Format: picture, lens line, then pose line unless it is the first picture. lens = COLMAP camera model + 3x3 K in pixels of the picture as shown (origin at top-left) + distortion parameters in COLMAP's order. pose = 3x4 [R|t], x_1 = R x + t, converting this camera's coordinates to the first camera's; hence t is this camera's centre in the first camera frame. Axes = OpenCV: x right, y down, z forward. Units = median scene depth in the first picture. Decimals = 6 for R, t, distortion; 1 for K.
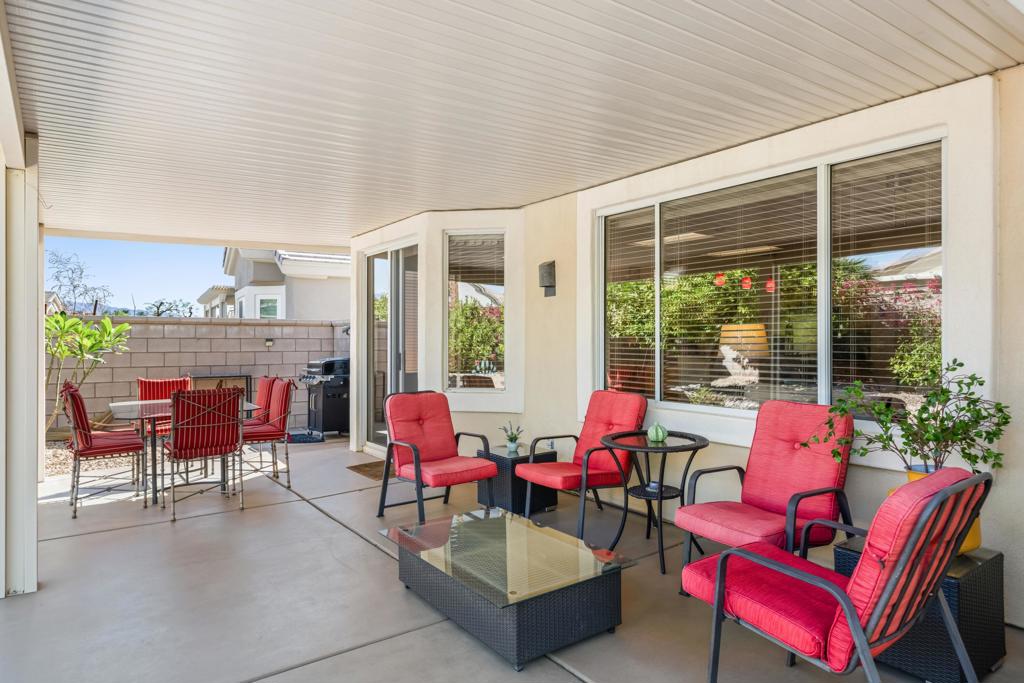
lens RADIAL K [[607.7, 0, 512.0], [0, 607.7, 341.5], [0, 0, 1]] dist [-0.000010, 0.000039]
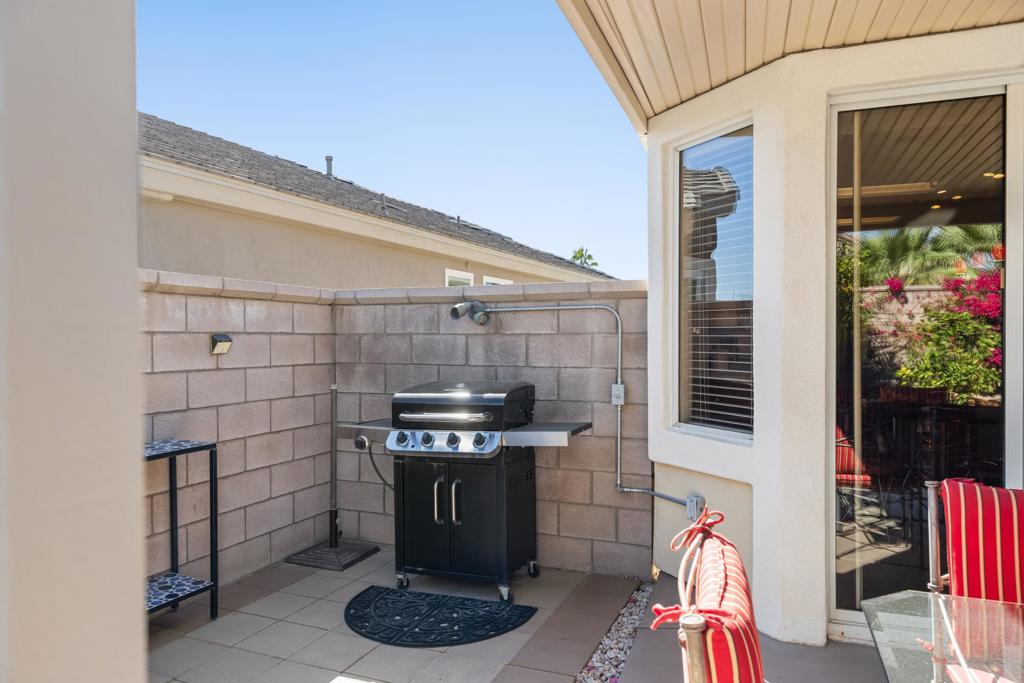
lens RADIAL K [[680.8, 0, 512.0], [0, 680.8, 341.5], [0, 0, 1]] dist [-0.000420, -0.000051]
pose [[0.843192, 0.002089, 0.537609, -0.473287], [-0.002372, 0.999997, -0.000166, -0.000365], [-0.537608, -0.001135, 0.843194, 0.577803]]
